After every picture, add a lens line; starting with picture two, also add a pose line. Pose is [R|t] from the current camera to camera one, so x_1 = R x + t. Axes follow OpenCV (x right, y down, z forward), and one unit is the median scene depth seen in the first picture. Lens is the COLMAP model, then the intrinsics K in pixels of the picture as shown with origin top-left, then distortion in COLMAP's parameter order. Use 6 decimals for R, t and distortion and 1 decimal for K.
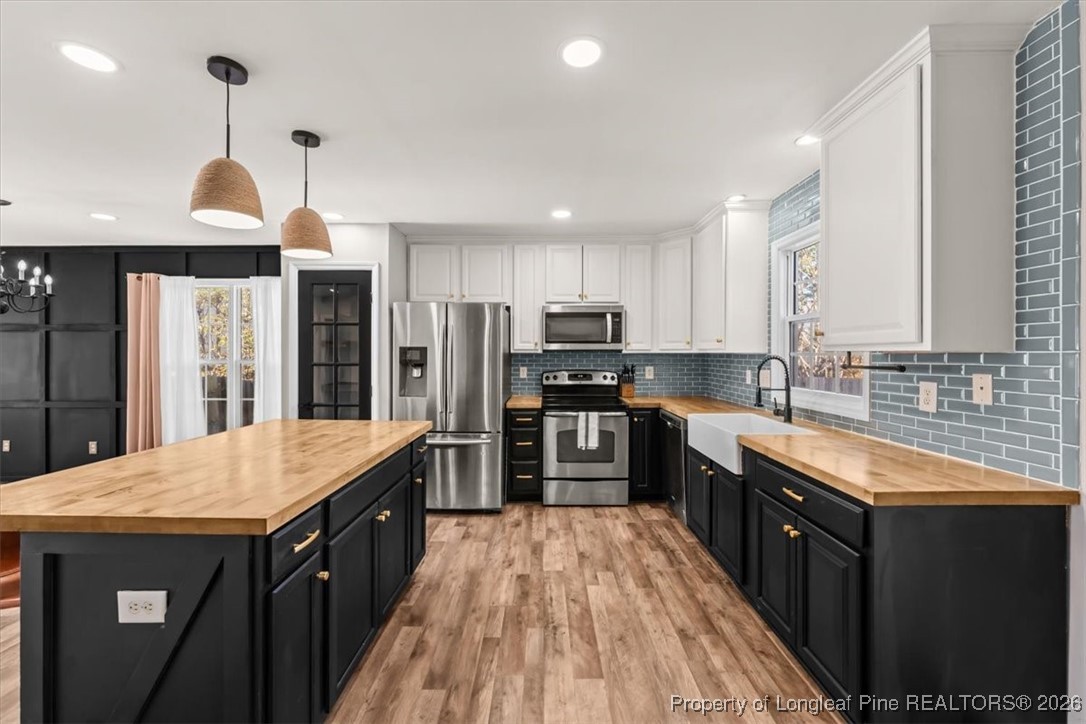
lens RADIAL K [[433.1, 0, 539.4], [0, 433.1, 353.9], [0, 0, 1]] dist [0.001866, 0.000168]
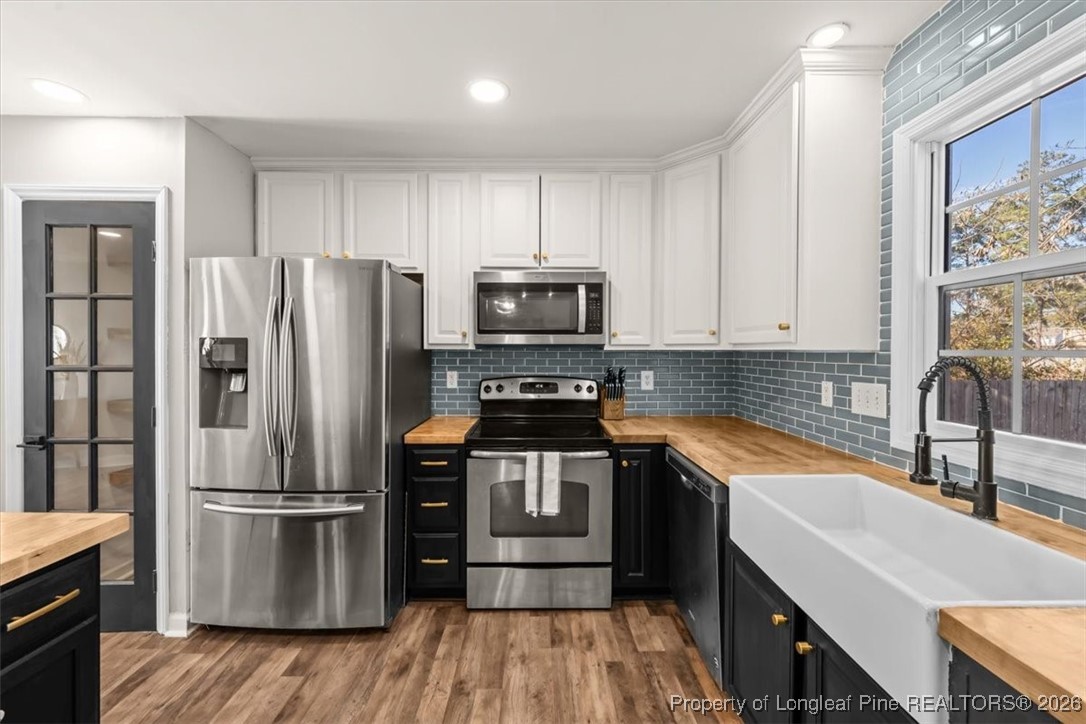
lens RADIAL K [[433.1, 0, 539.4], [0, 433.1, 353.9], [0, 0, 1]] dist [0.001866, 0.000168]
pose [[0.999903, 0.002535, 0.013688, 0.098181], [-0.002630, 0.999973, 0.006920, -0.000548], [-0.013670, -0.006956, 0.999882, 0.414797]]
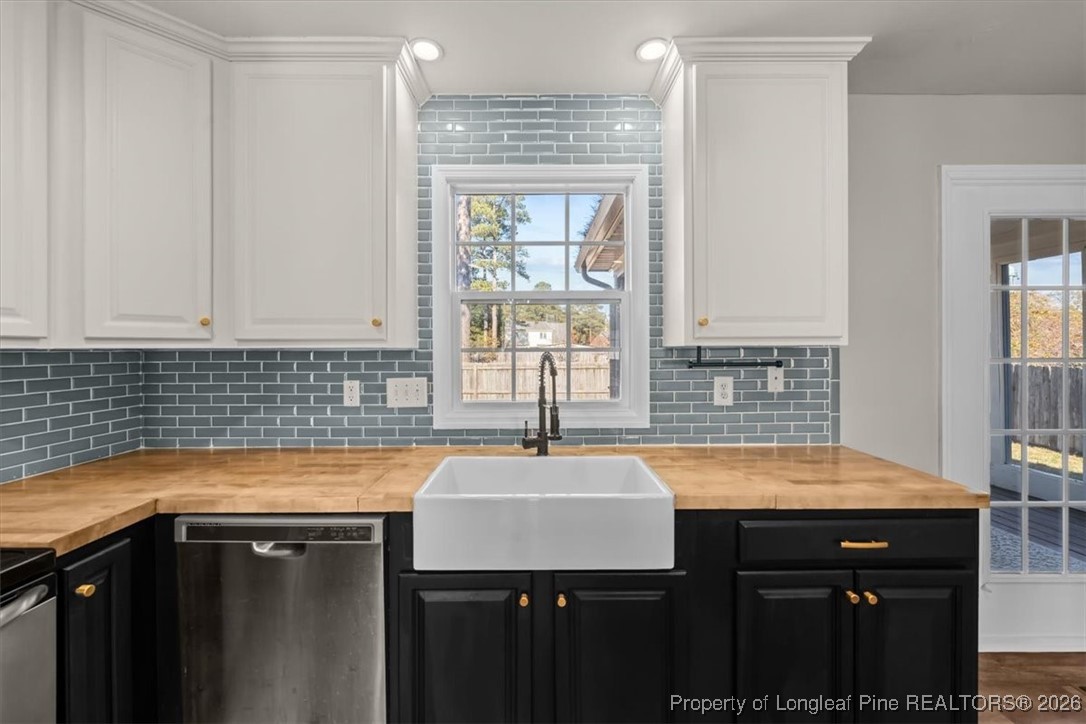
lens RADIAL K [[433.1, 0, 539.4], [0, 433.1, 353.9], [0, 0, 1]] dist [0.001866, 0.000168]
pose [[-0.013037, -0.008113, 0.999882, -0.055220], [0.004506, 0.999956, 0.008172, 0.000802], [-0.999905, 0.004612, -0.013000, 0.710916]]
